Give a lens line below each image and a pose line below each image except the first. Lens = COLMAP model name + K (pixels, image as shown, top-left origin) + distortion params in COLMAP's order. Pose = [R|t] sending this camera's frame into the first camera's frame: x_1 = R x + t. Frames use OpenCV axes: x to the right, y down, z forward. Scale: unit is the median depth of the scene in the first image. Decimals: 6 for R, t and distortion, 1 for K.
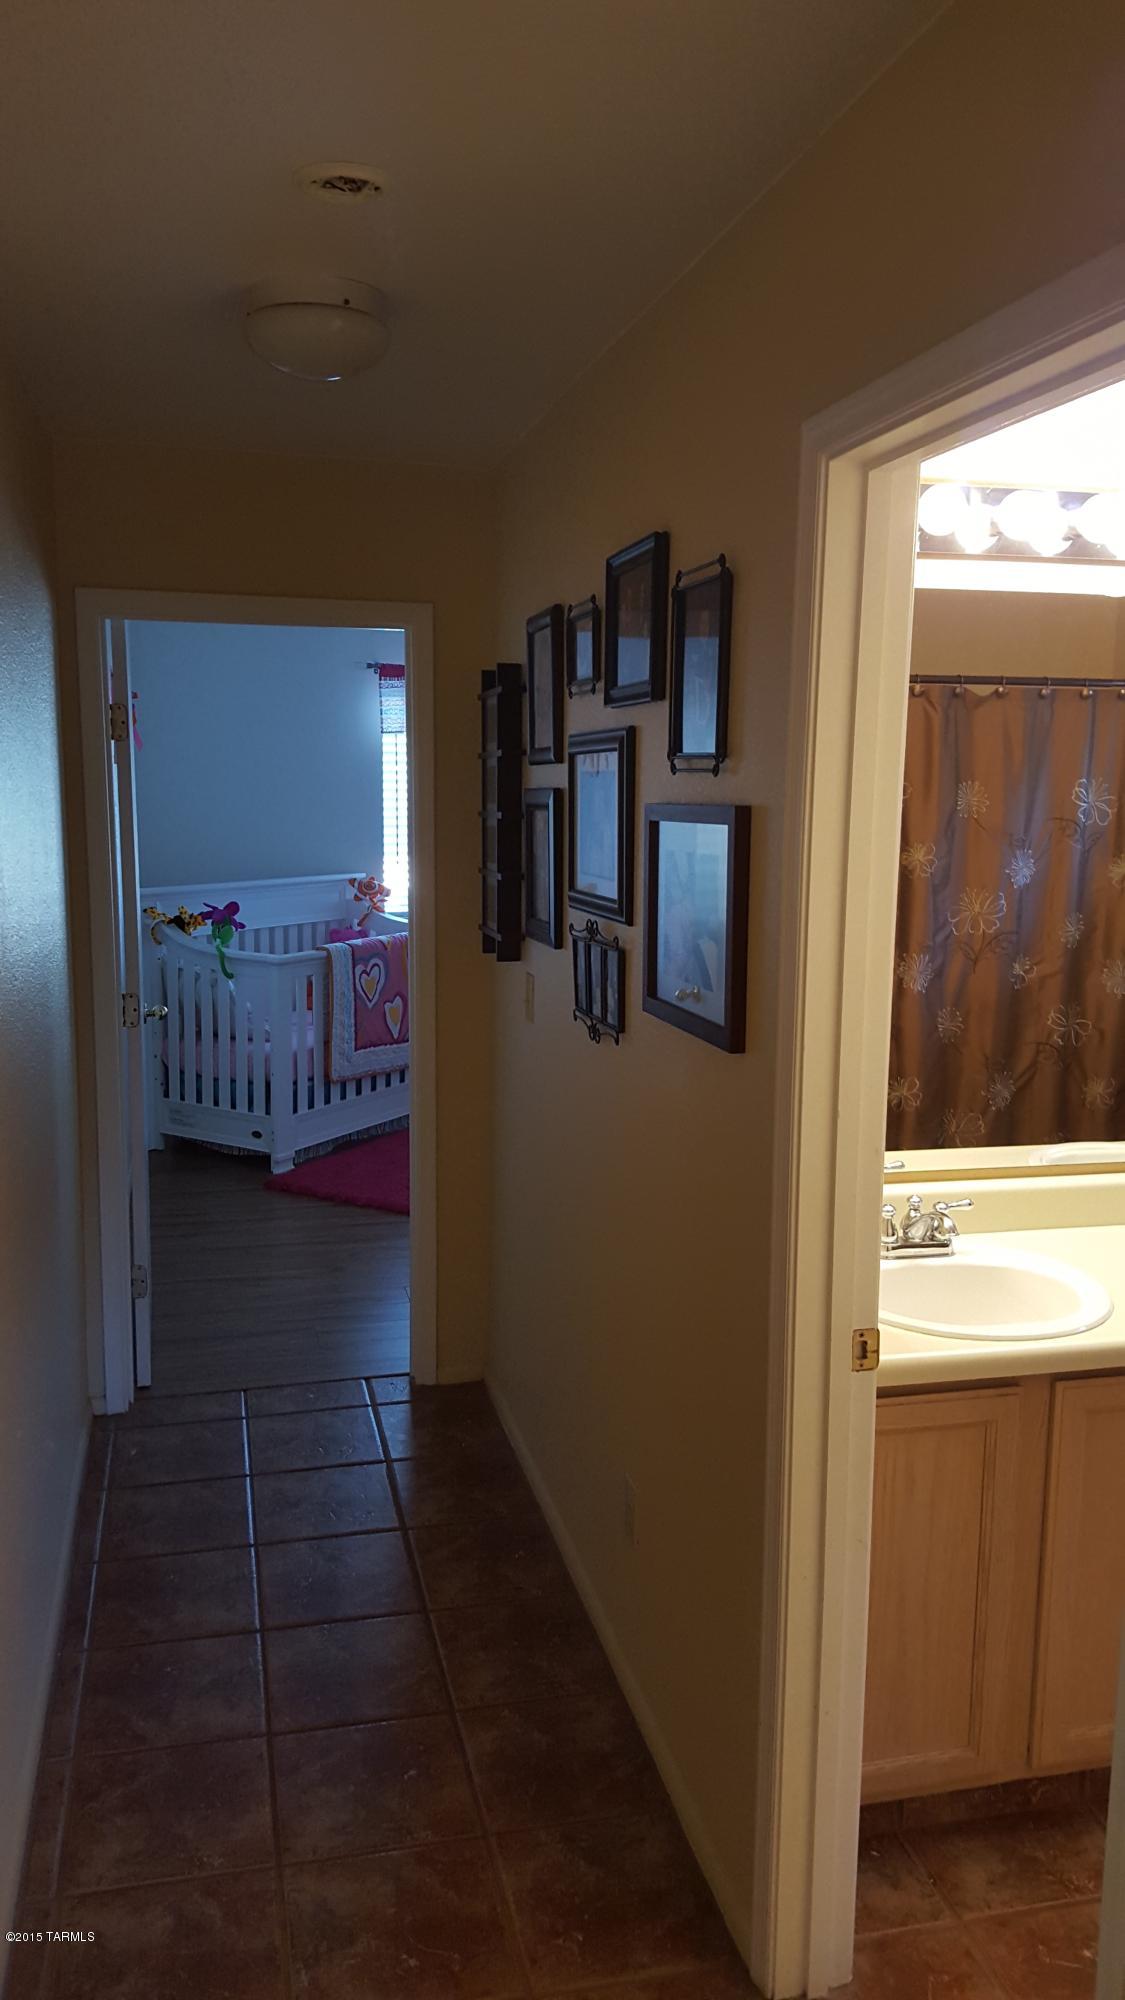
lens RADIAL K [[1474.6, 0, 562.5], [0, 1474.6, 1000.0], [0, 0, 1]] dist [0.063155, 0.000212]
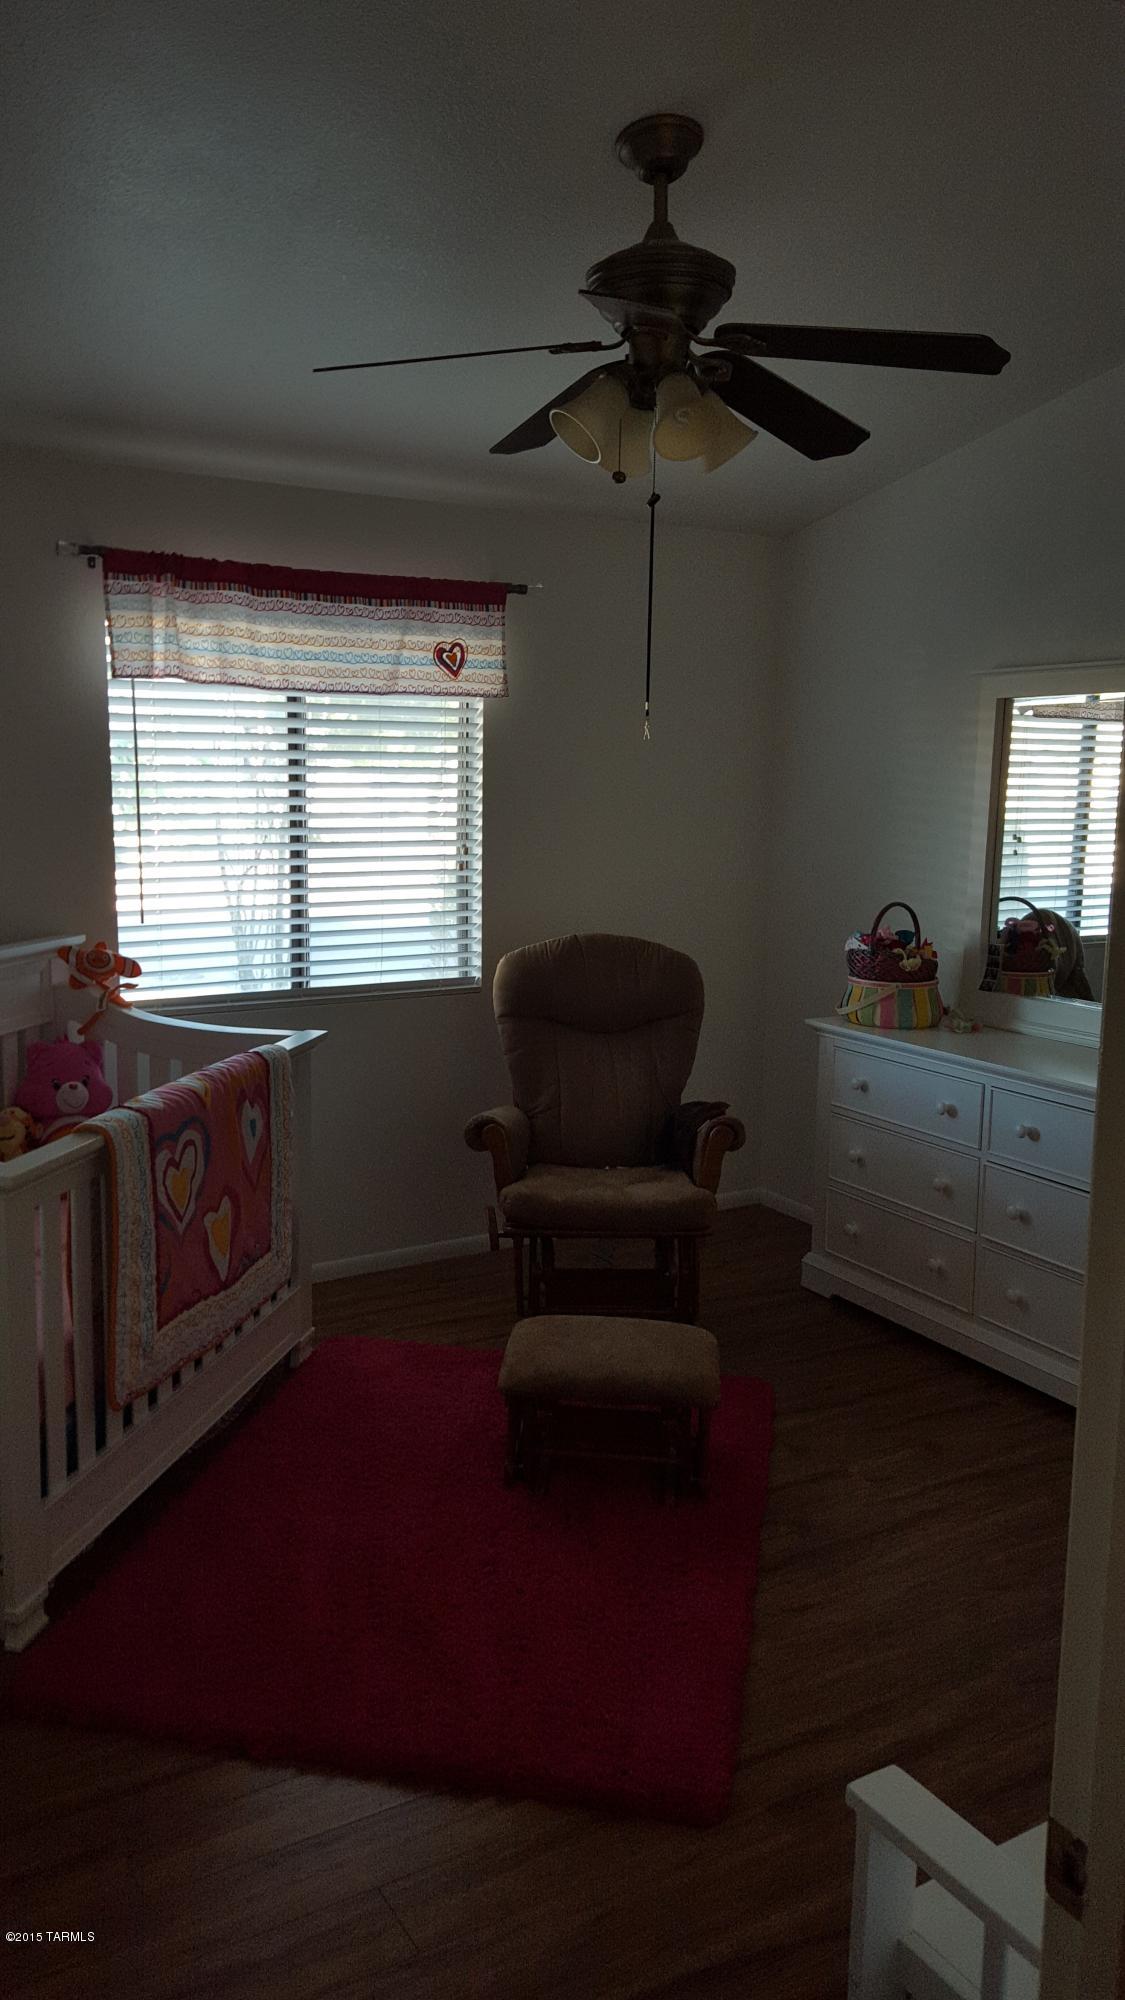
lens RADIAL K [[1474.6, 0, 562.5], [0, 1474.6, 1000.0], [0, 0, 1]] dist [0.063155, 0.000212]
pose [[0.949943, -0.041482, 0.309656, -0.155800], [0.038365, 0.999133, 0.016153, -0.073051], [-0.310058, -0.003464, 0.950711, 0.484264]]
